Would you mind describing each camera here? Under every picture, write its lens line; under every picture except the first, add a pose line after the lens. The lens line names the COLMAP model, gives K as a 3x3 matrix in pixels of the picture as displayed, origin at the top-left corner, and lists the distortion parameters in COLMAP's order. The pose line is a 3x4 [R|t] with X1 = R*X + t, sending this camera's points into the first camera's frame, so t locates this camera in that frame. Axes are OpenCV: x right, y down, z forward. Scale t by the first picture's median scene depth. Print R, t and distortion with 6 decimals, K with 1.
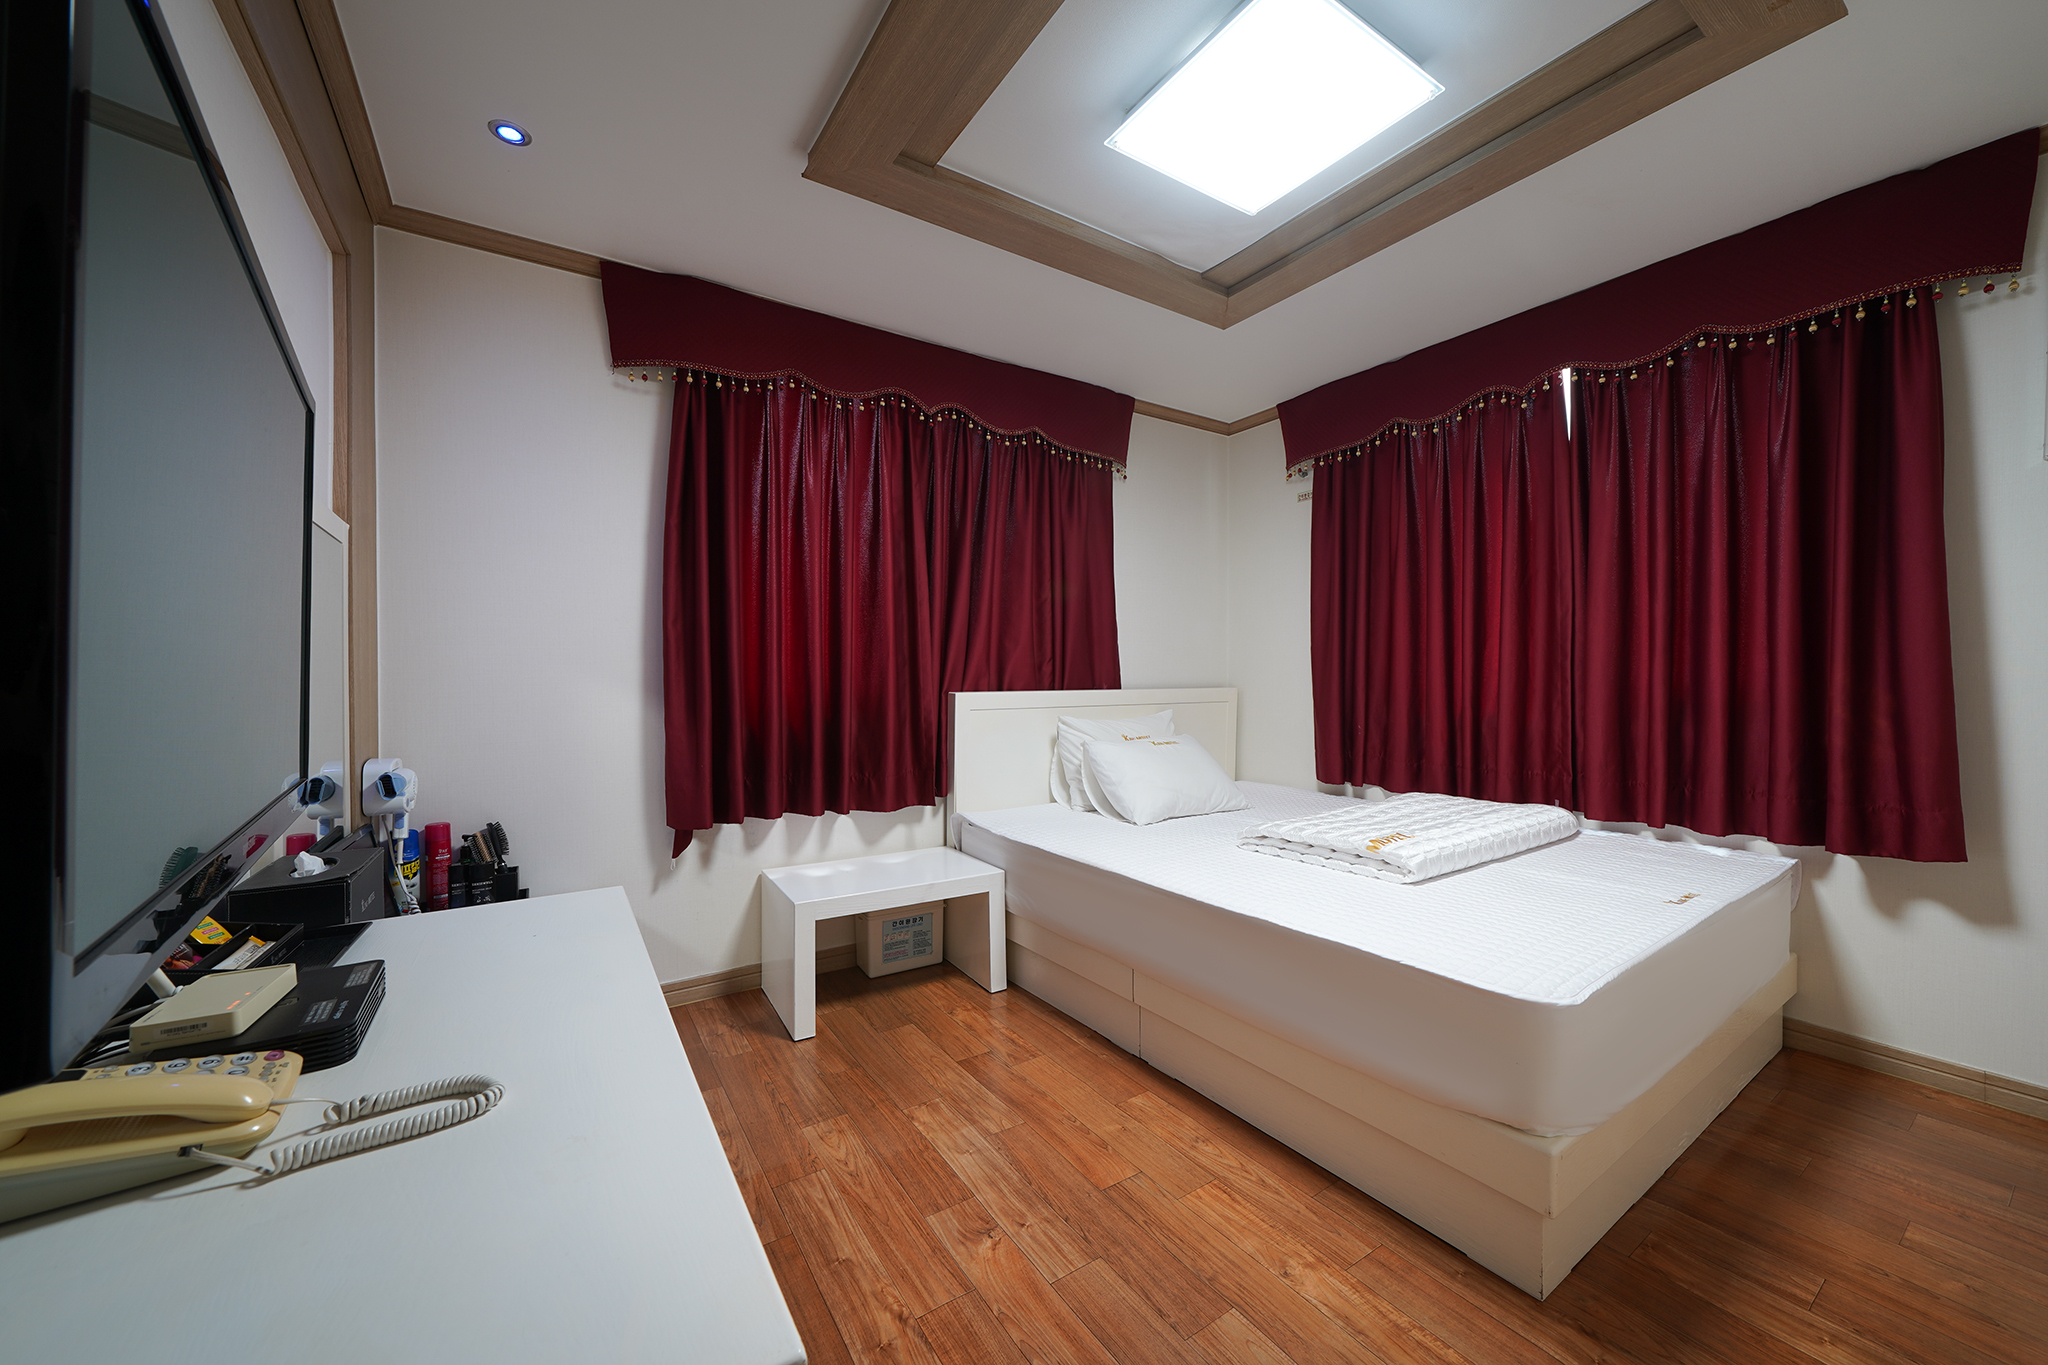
lens RADIAL K [[768.2, 0, 1024.0], [0, 768.2, 682.5], [0, 0, 1]] dist [0.001756, 0.000124]
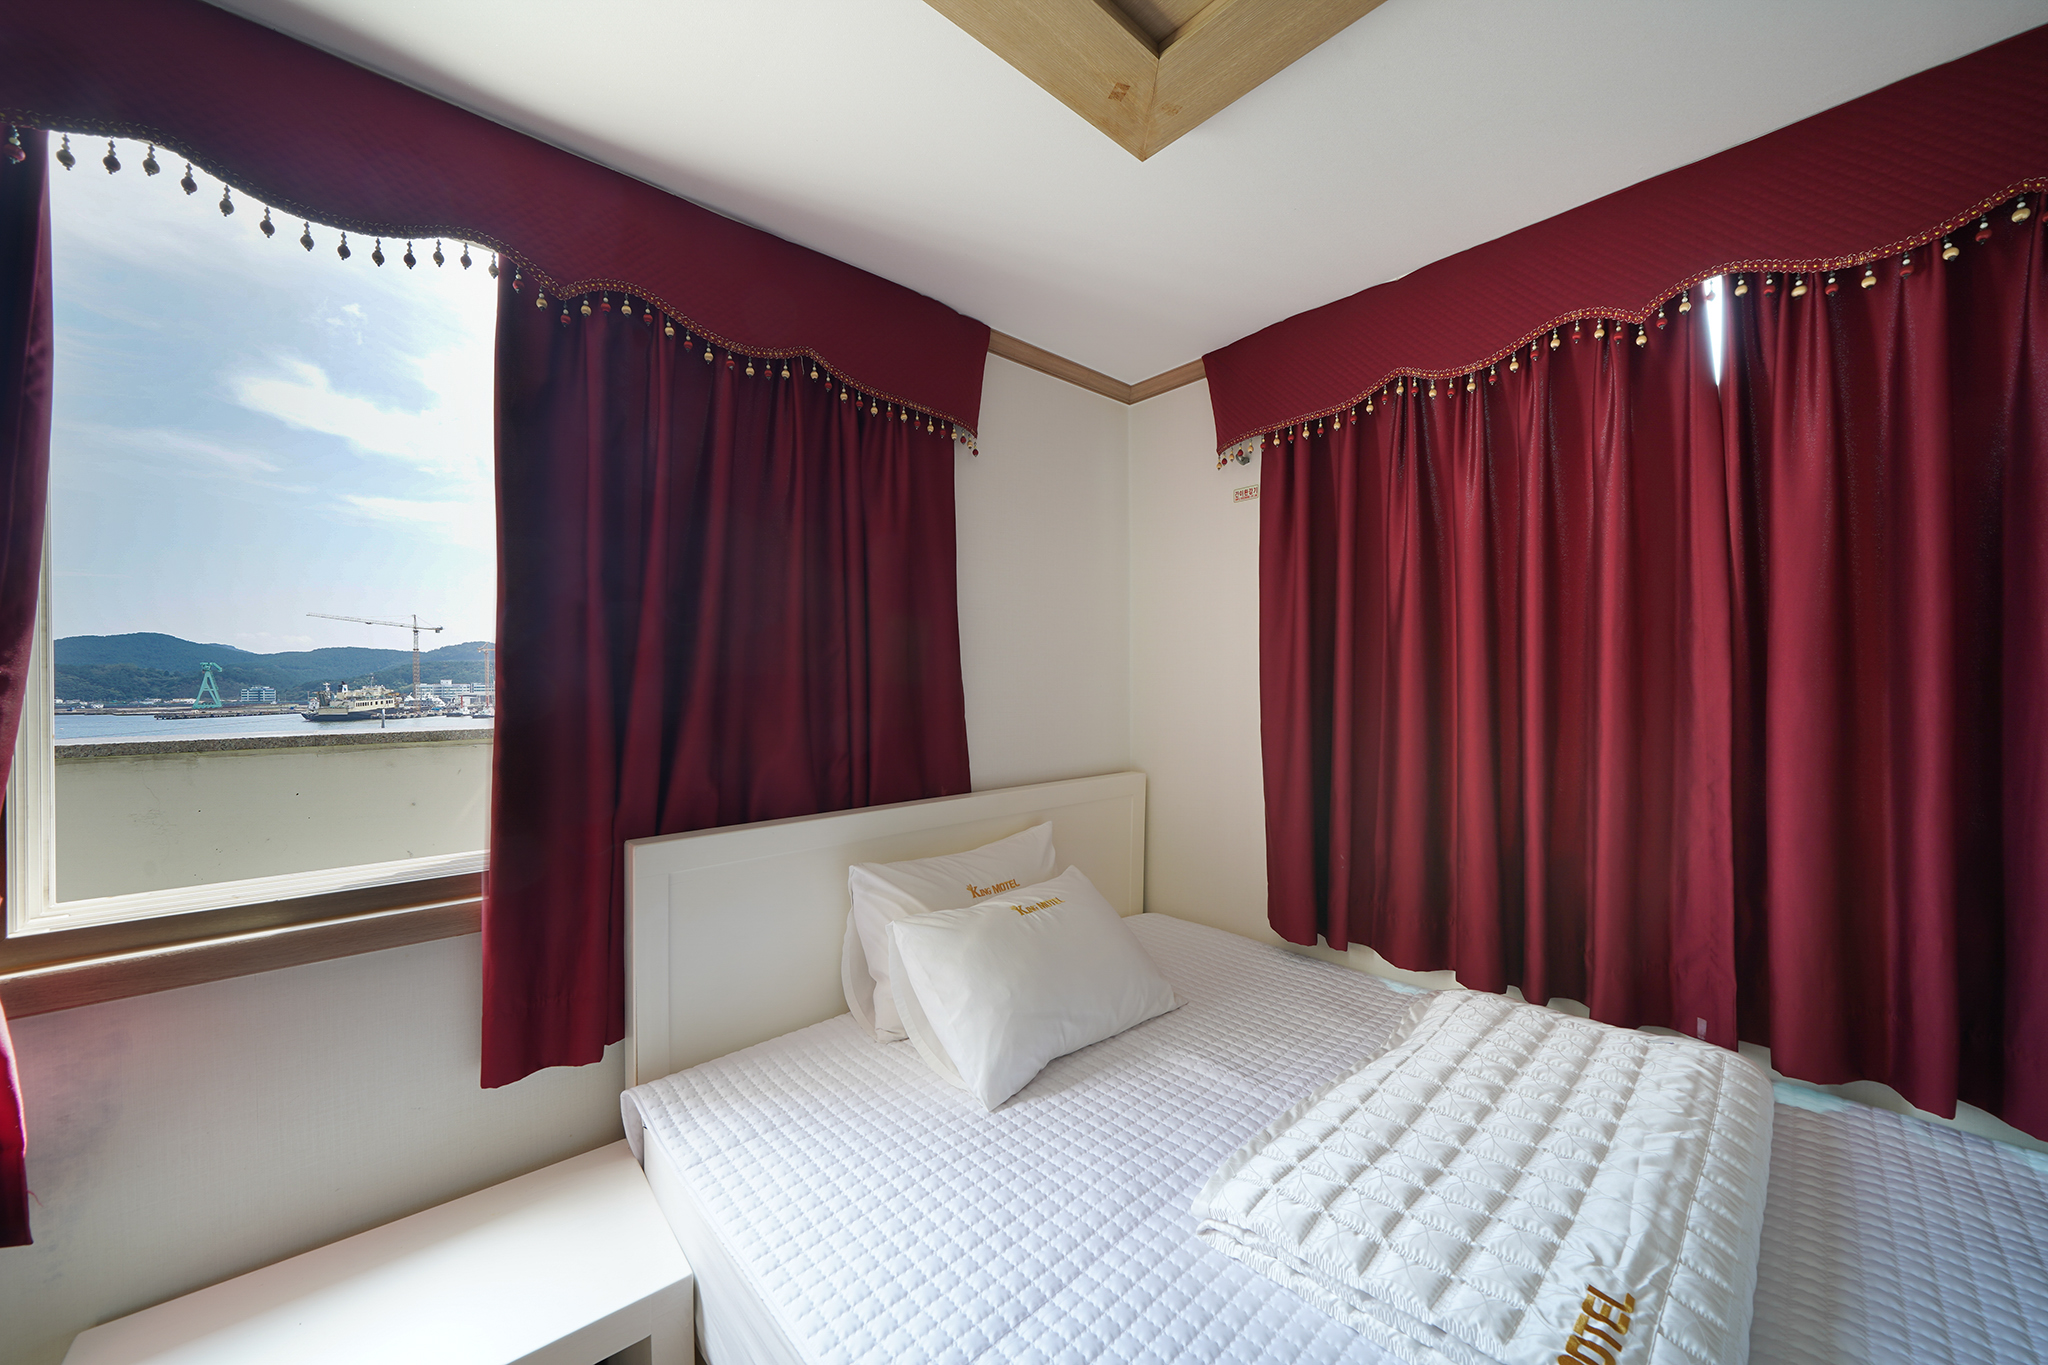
lens RADIAL K [[736.8, 0, 1024.0], [0, 736.8, 682.5], [0, 0, 1]] dist [-0.000776, -0.000112]
pose [[0.988290, -0.003837, 0.152536, 0.085002], [0.004300, 0.999987, -0.002704, -0.084689], [-0.152524, 0.003328, 0.988294, 0.435522]]
